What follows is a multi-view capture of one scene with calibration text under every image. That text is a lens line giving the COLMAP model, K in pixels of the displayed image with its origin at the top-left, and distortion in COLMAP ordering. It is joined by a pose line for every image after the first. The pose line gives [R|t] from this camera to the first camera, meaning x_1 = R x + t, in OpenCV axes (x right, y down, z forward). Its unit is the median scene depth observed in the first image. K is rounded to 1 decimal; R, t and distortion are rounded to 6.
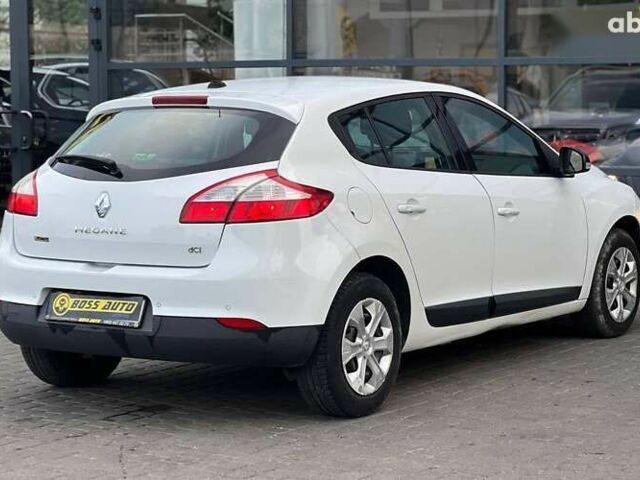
lens RADIAL K [[1504.1, 0, 320.0], [0, 1504.1, 240.0], [0, 0, 1]] dist [0.016307, 10.559301]
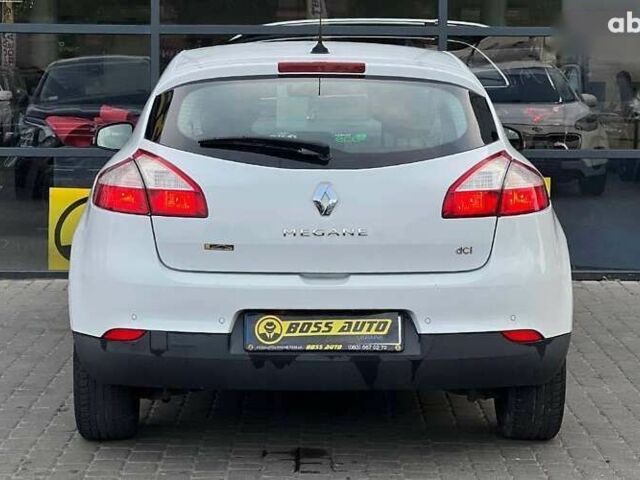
lens RADIAL K [[1504.1, 0, 320.0], [0, 1504.1, 240.0], [0, 0, 1]] dist [0.016307, 10.559301]
pose [[0.809994, -0.046120, 0.584621, -0.604724], [0.038595, 0.998934, 0.025331, -0.022121], [-0.585166, 0.002046, 0.810911, 0.368368]]
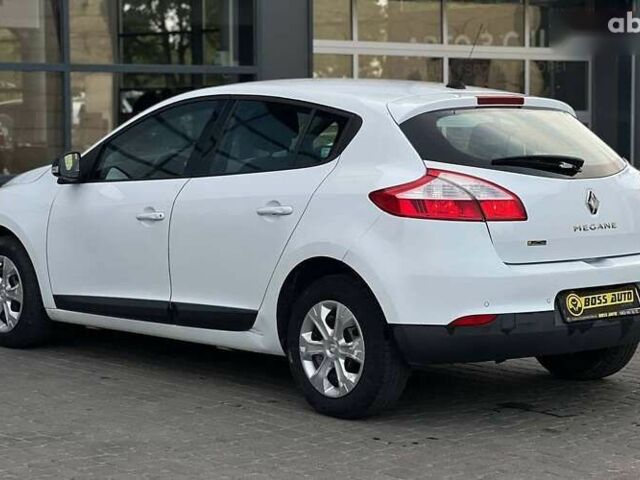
lens RADIAL K [[1504.1, 0, 320.0], [0, 1504.1, 240.0], [0, 0, 1]] dist [0.016307, 10.559301]
pose [[0.239793, -0.069667, 0.968321, -1.182936], [0.083701, 0.995191, 0.050873, -0.064880], [-0.967209, 0.068851, 0.244472, 0.929909]]
